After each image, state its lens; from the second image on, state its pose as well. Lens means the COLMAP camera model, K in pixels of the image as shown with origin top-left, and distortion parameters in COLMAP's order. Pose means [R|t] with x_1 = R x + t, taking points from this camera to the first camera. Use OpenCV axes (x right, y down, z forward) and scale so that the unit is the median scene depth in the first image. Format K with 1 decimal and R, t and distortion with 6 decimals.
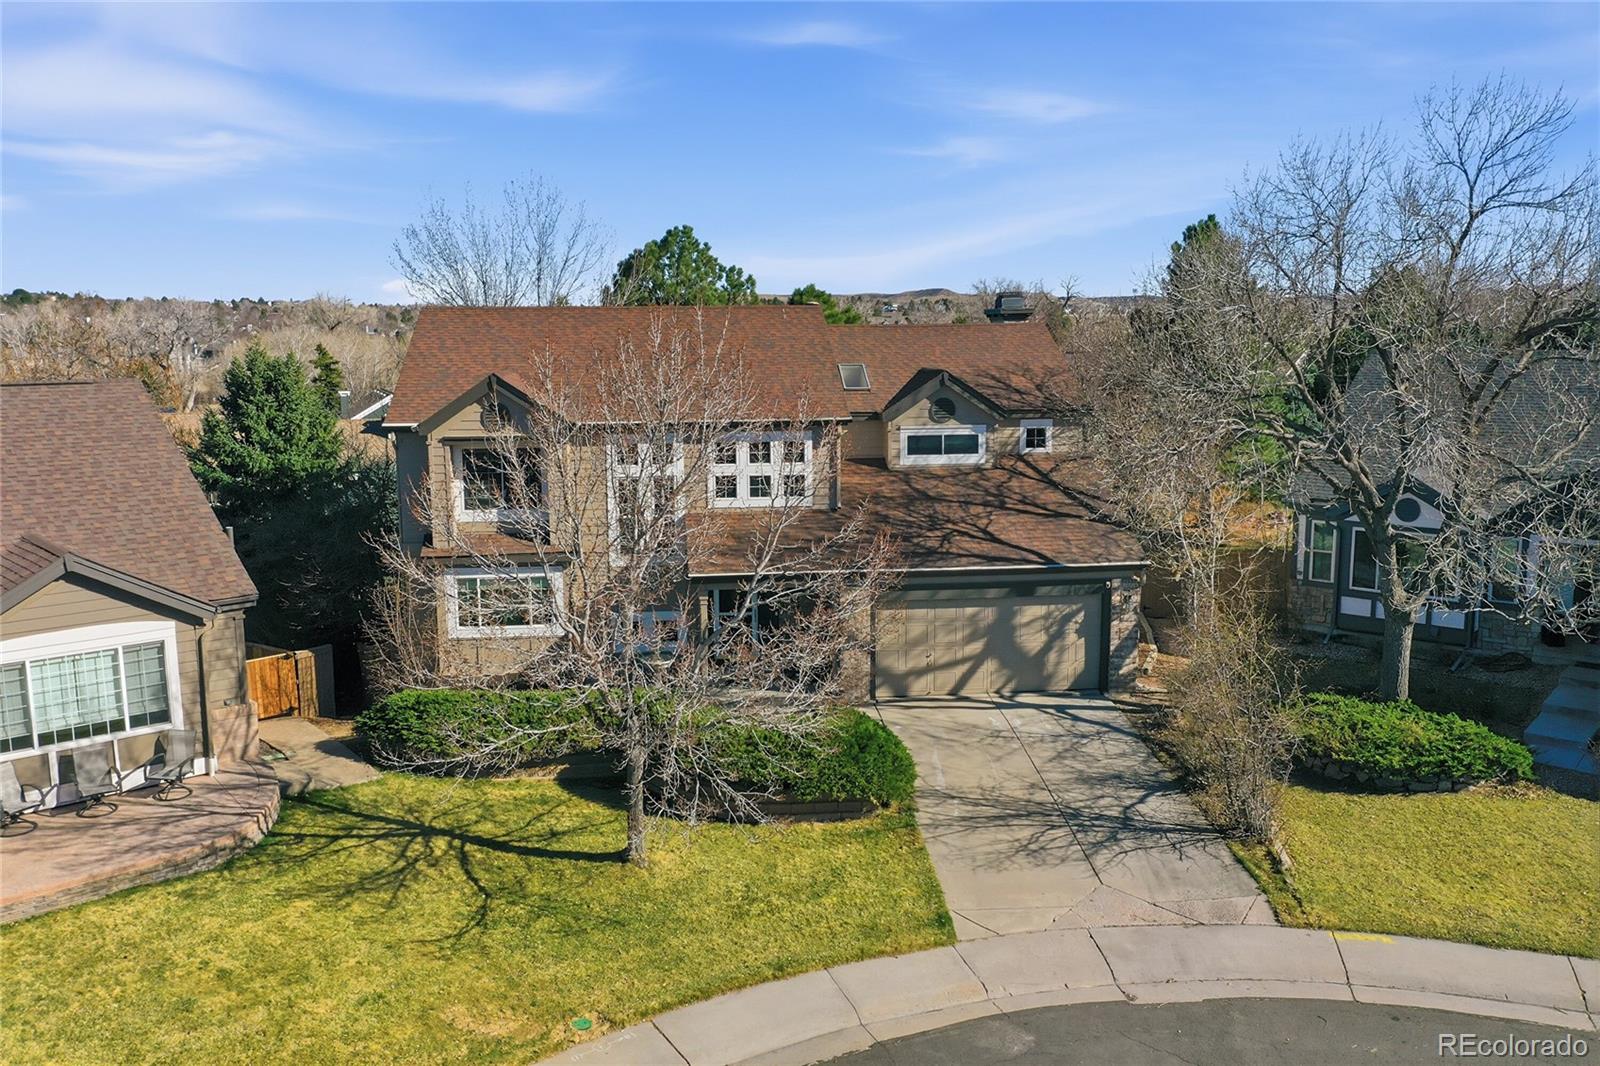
lens RADIAL K [[1273.8, 0, 800.0], [0, 1273.8, 533.0], [0, 0, 1]] dist [-0.004311, -0.006856]
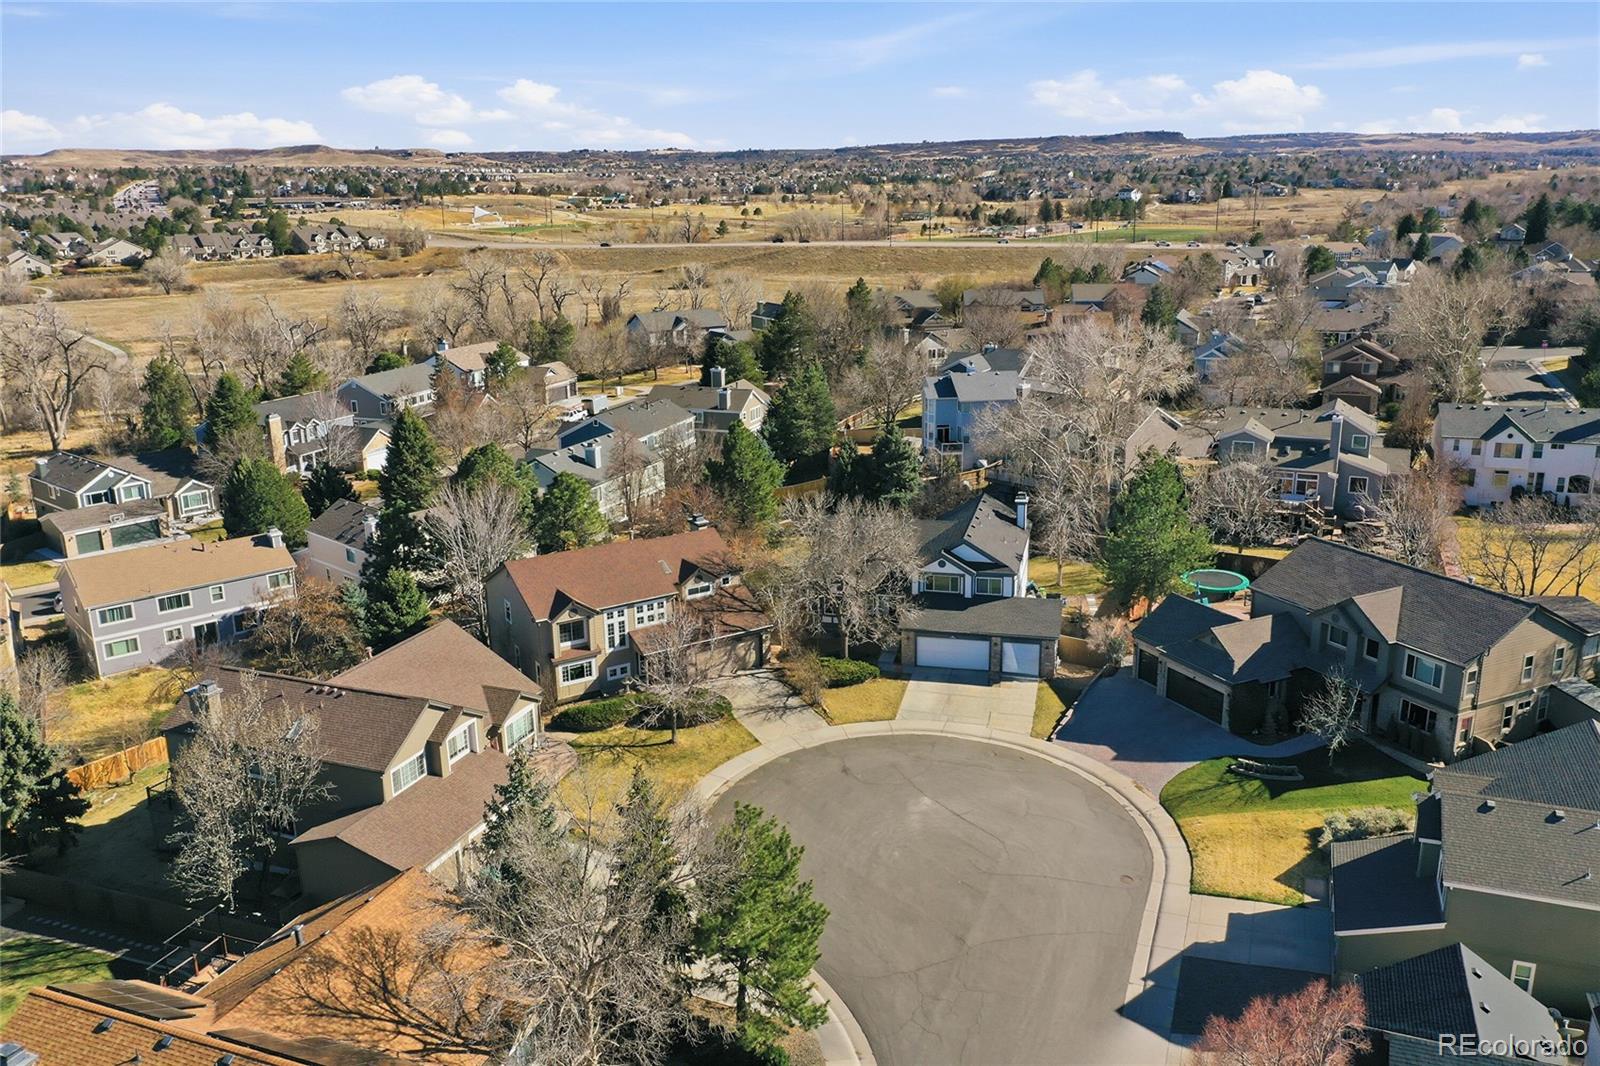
lens RADIAL K [[1267.5, 0, 839.6], [0, 1267.5, 533.4], [0, 0, 1]] dist [0.011618, -0.000590]
pose [[0.881471, -0.124665, 0.455486, -1.065039], [0.070159, 0.988393, 0.134747, -0.661188], [-0.466998, -0.086819, 0.879986, -1.985878]]
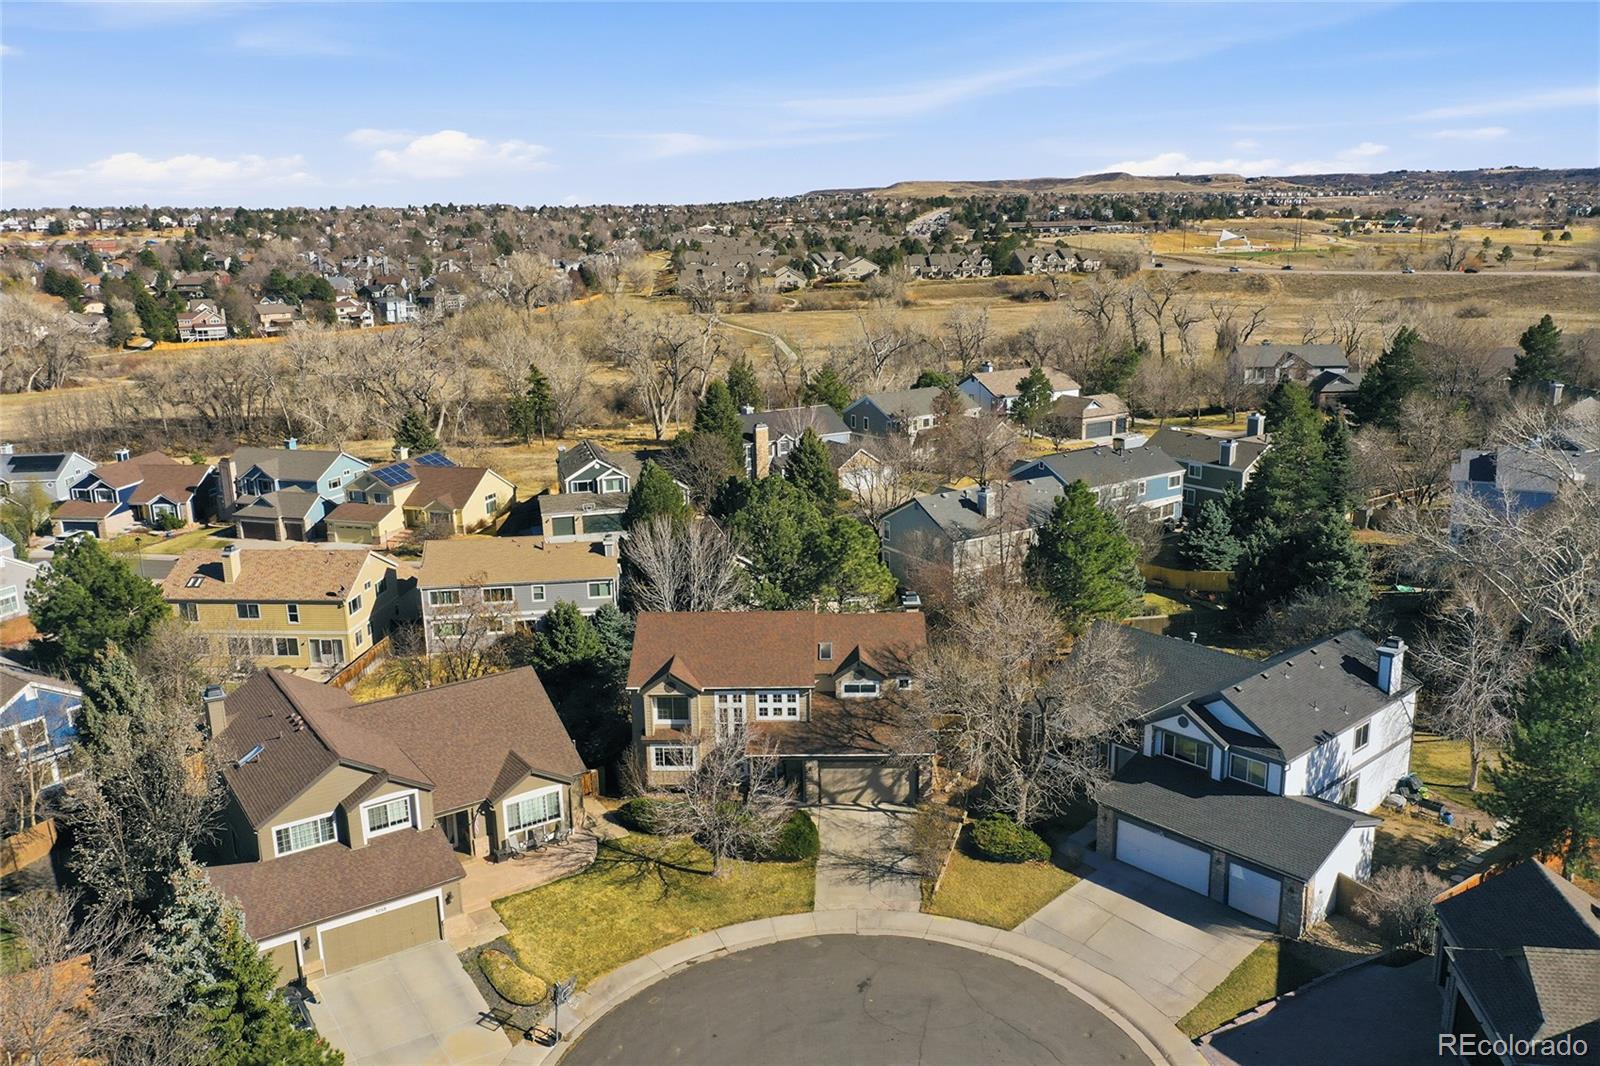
lens RADIAL K [[1286.8, 0, 807.3], [0, 1286.8, 532.0], [0, 0, 1]] dist [0.001058, -0.000946]
pose [[0.991794, 0.023990, -0.125578, 0.351447], [-0.012259, 0.995557, 0.093364, -0.659004], [0.127260, -0.091059, 0.987681, -1.492464]]
